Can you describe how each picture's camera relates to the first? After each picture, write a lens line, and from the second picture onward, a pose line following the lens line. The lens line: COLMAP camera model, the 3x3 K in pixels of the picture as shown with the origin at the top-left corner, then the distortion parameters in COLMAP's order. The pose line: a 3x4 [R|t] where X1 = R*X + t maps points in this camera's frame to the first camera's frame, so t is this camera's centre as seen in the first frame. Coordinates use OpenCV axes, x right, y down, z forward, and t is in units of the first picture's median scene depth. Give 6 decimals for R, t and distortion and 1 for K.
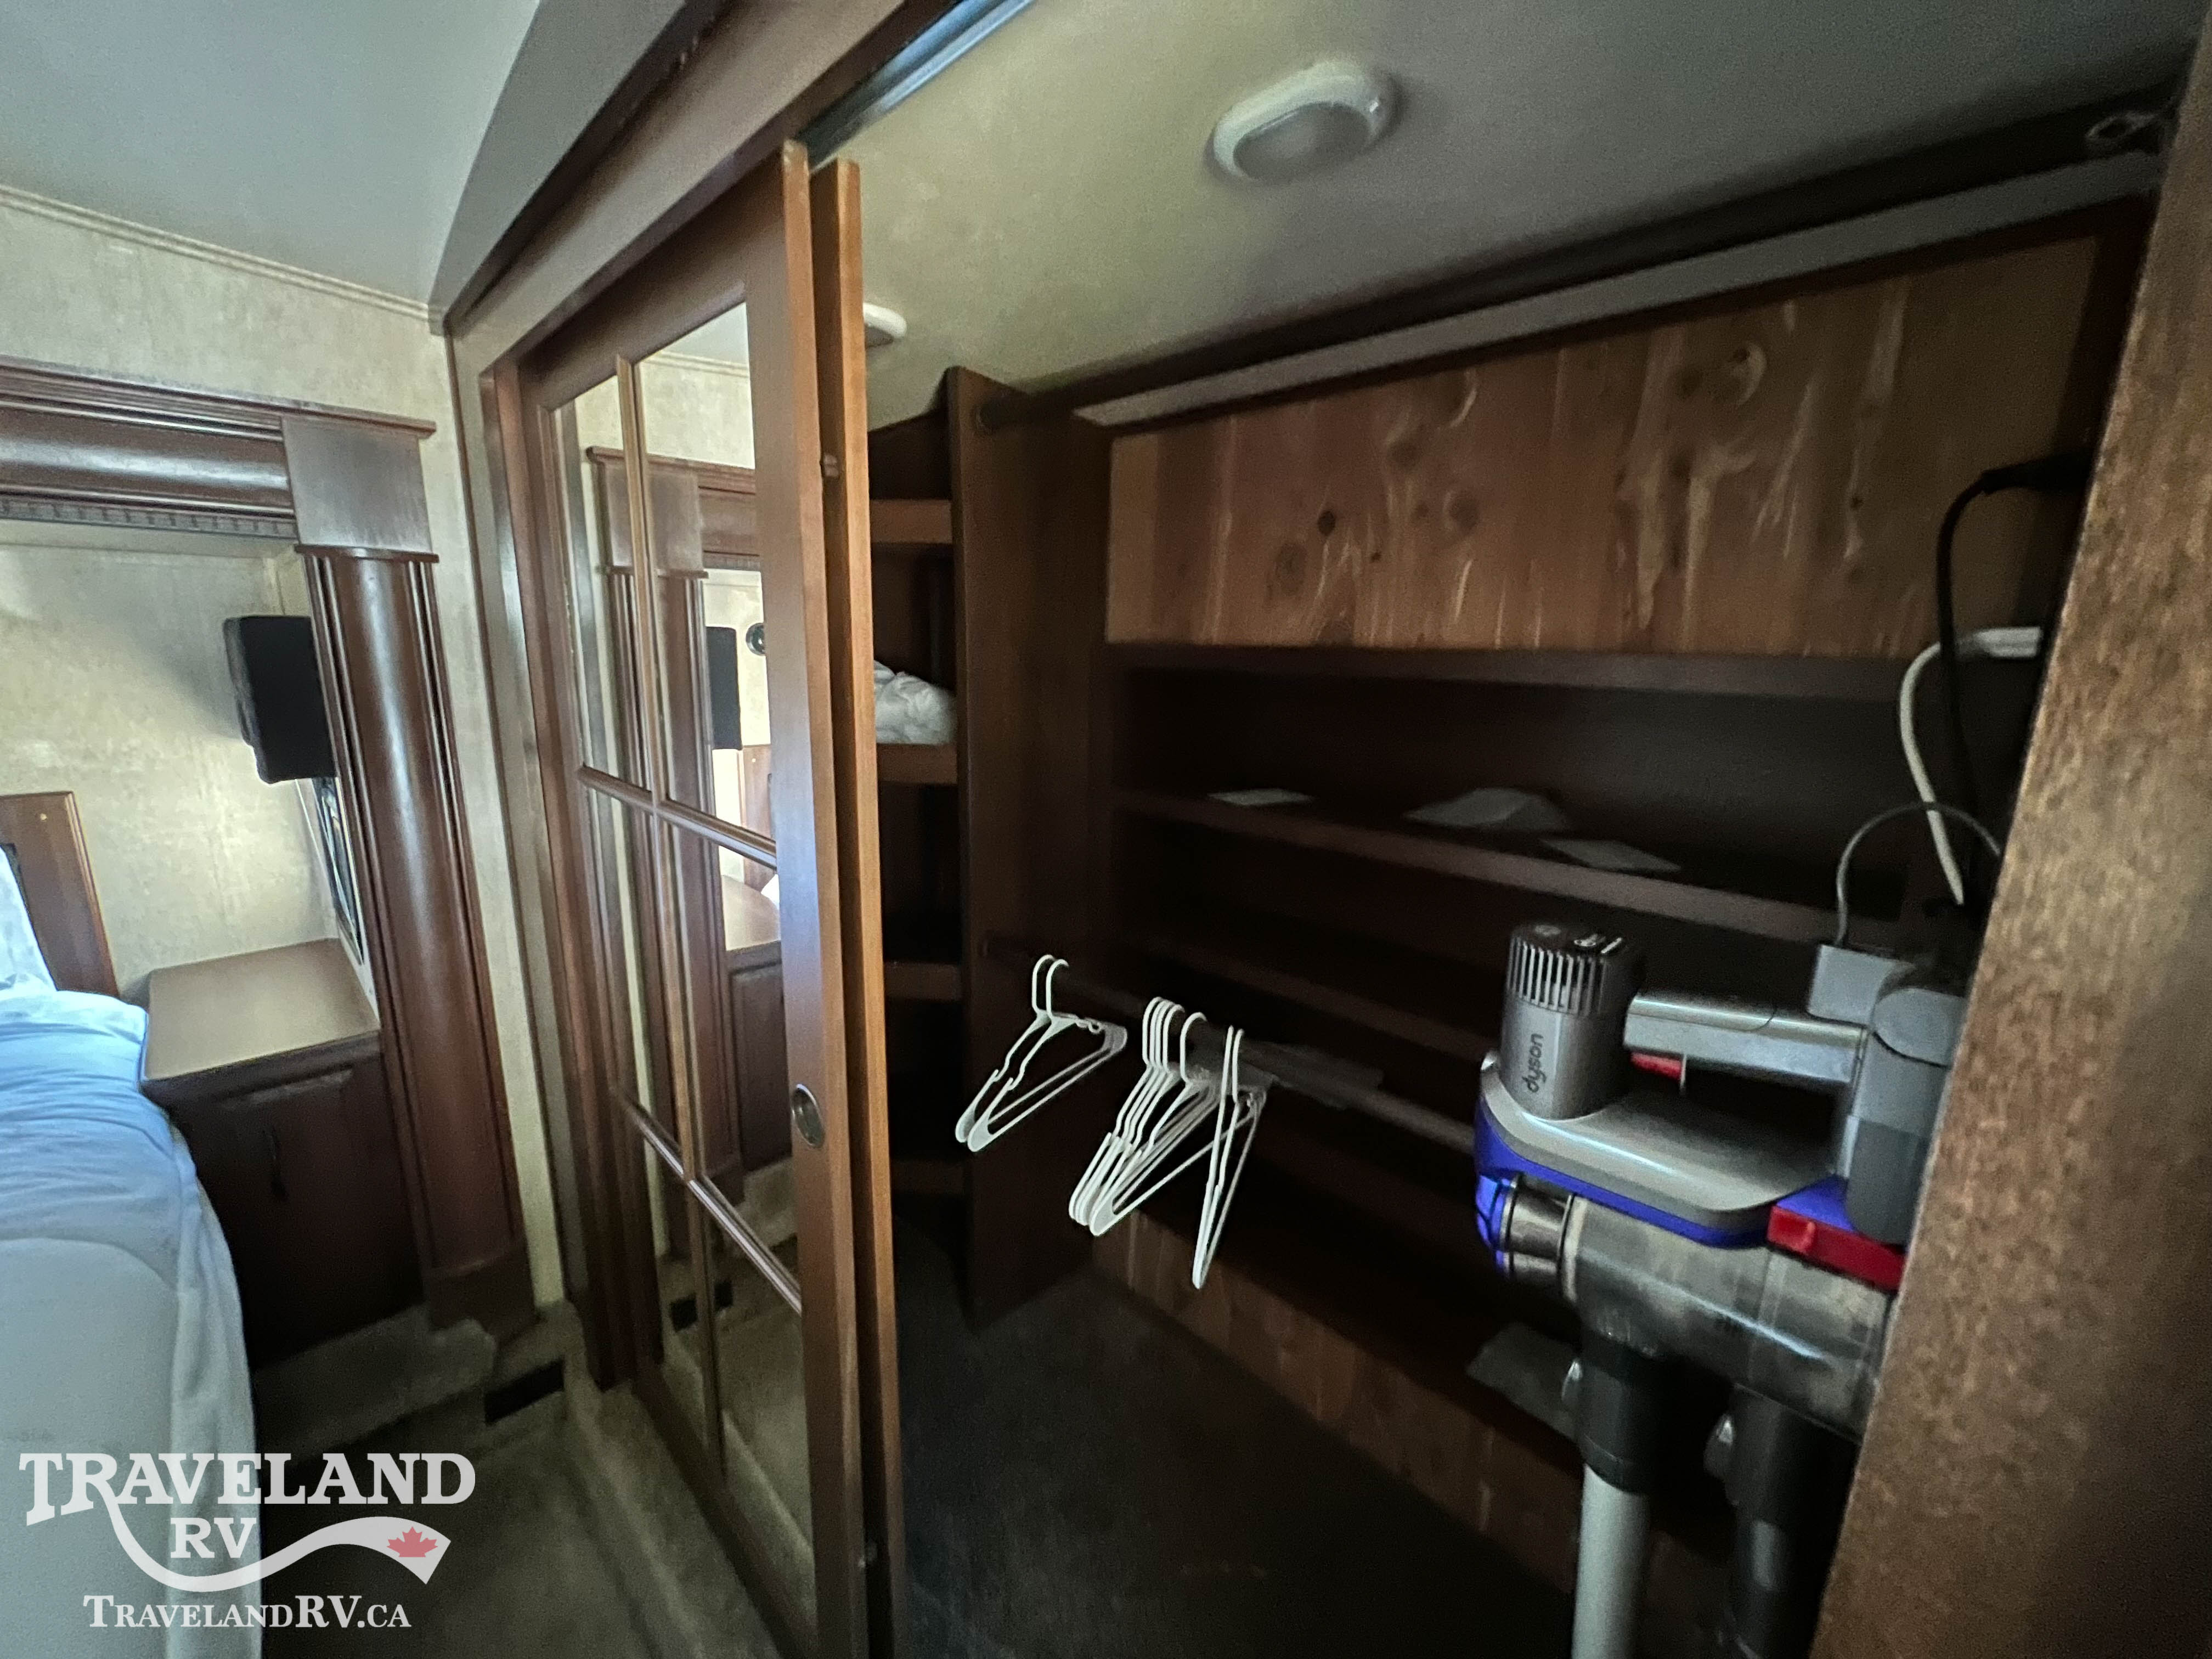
lens RADIAL K [[883.9, 0, 1108.2], [0, 883.9, 829.1], [0, 0, 1]] dist [-0.001205, -0.000053]
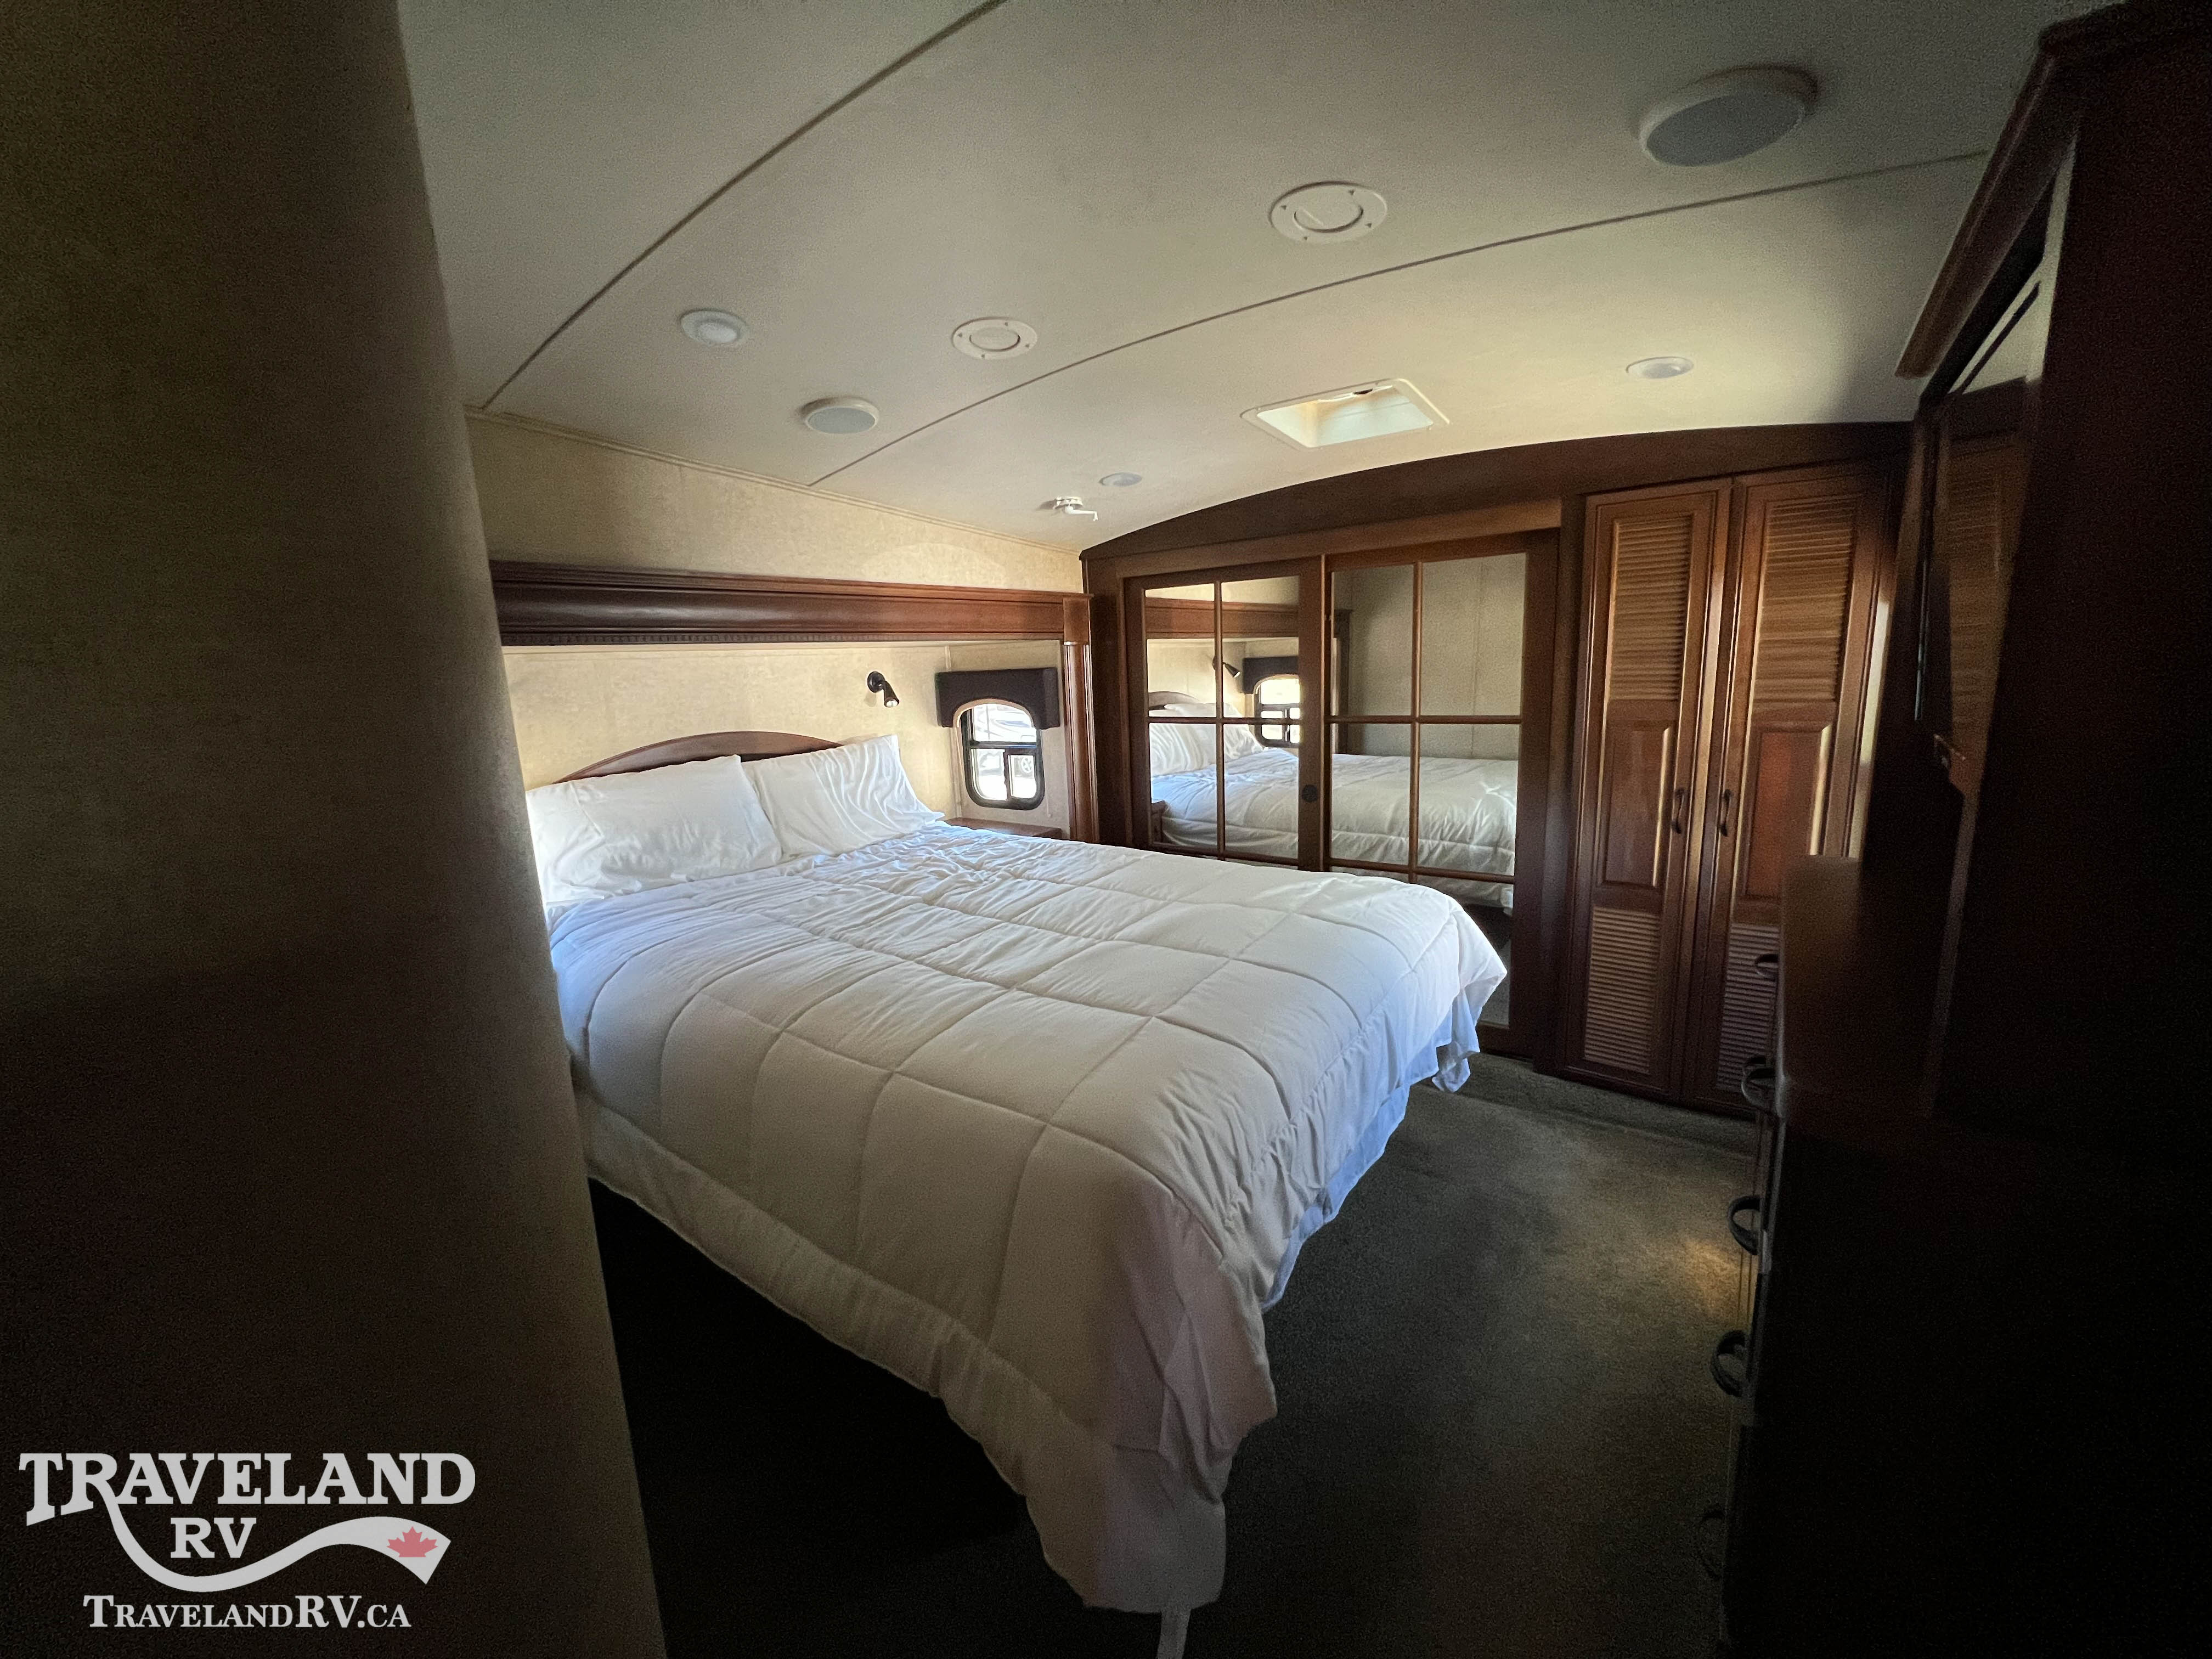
lens RADIAL K [[883.9, 0, 1108.2], [0, 883.9, 829.1], [0, 0, 1]] dist [-0.001205, -0.000053]
pose [[0.987662, -0.089386, 0.128588, -1.291088], [0.092471, 0.995549, -0.018213, 0.365355], [-0.126388, 0.029879, 0.991531, -1.949515]]
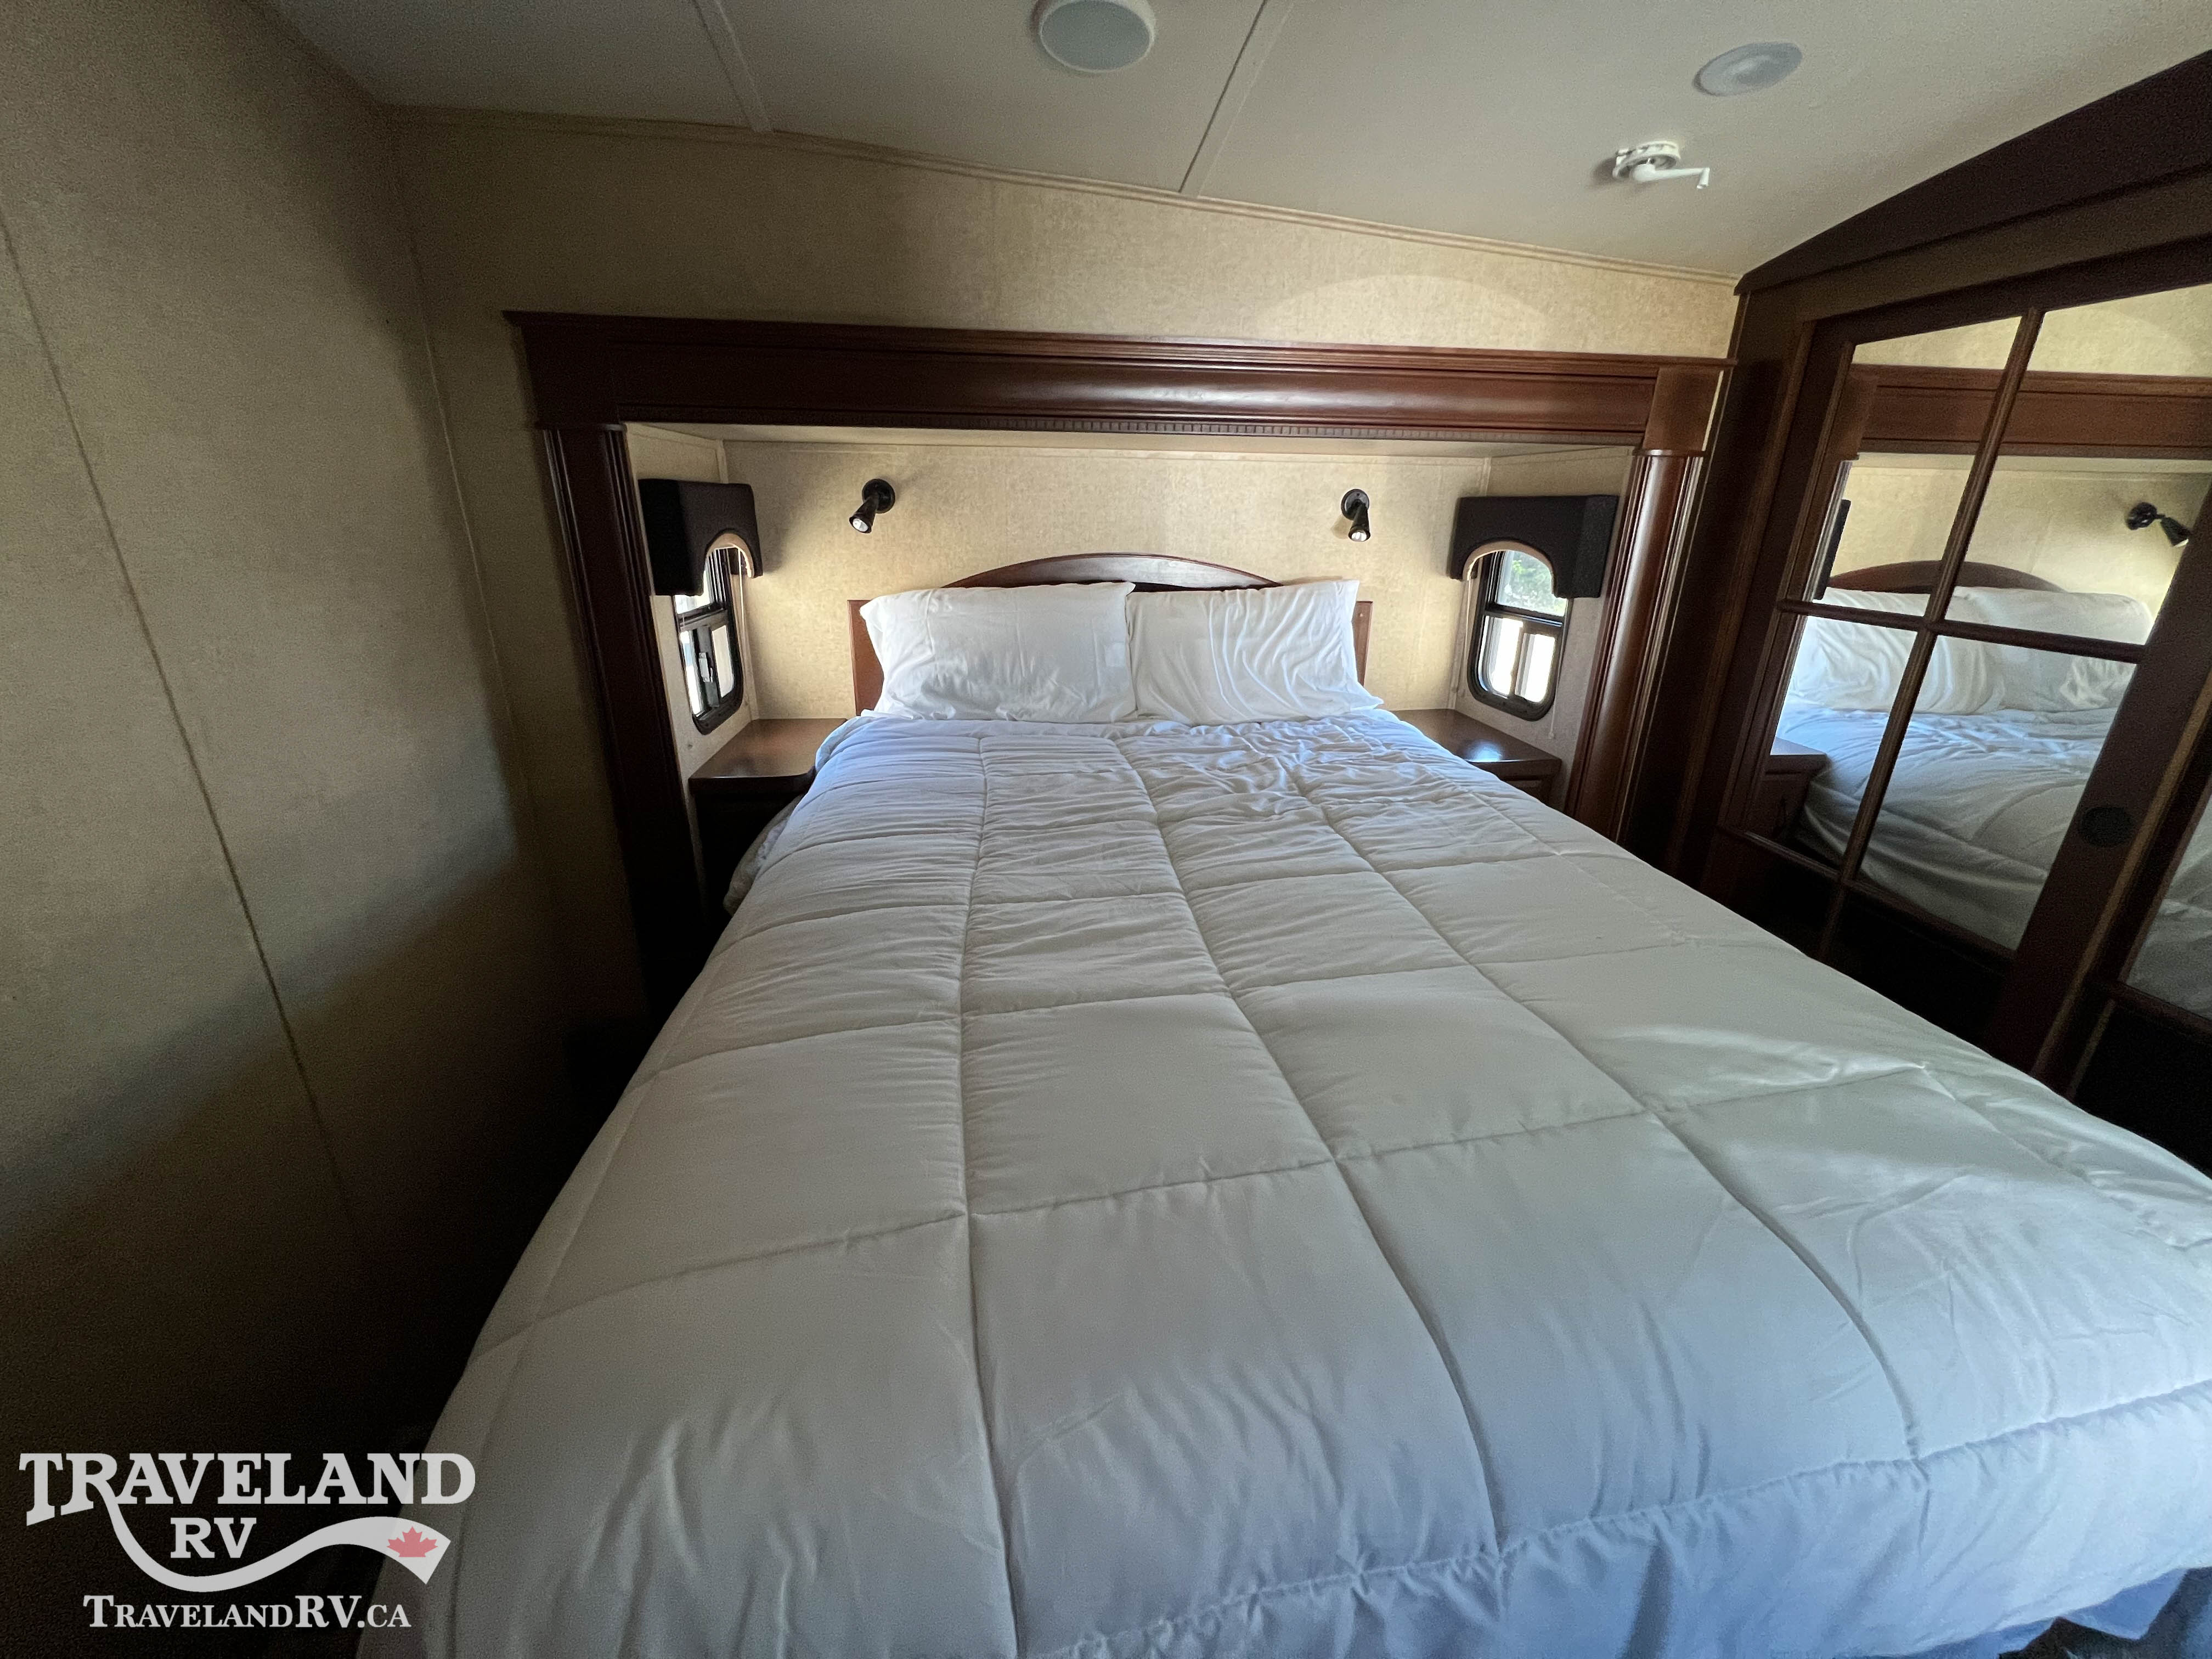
lens RADIAL K [[884.8, 0, 1107.0], [0, 884.8, 828.4], [0, 0, 1]] dist [-0.002074, 0.000095]
pose [[0.787784, 0.201464, -0.582073, -0.648127], [-0.123965, 0.977519, 0.170558, 0.224117], [0.603348, -0.062206, 0.795048, -1.018277]]
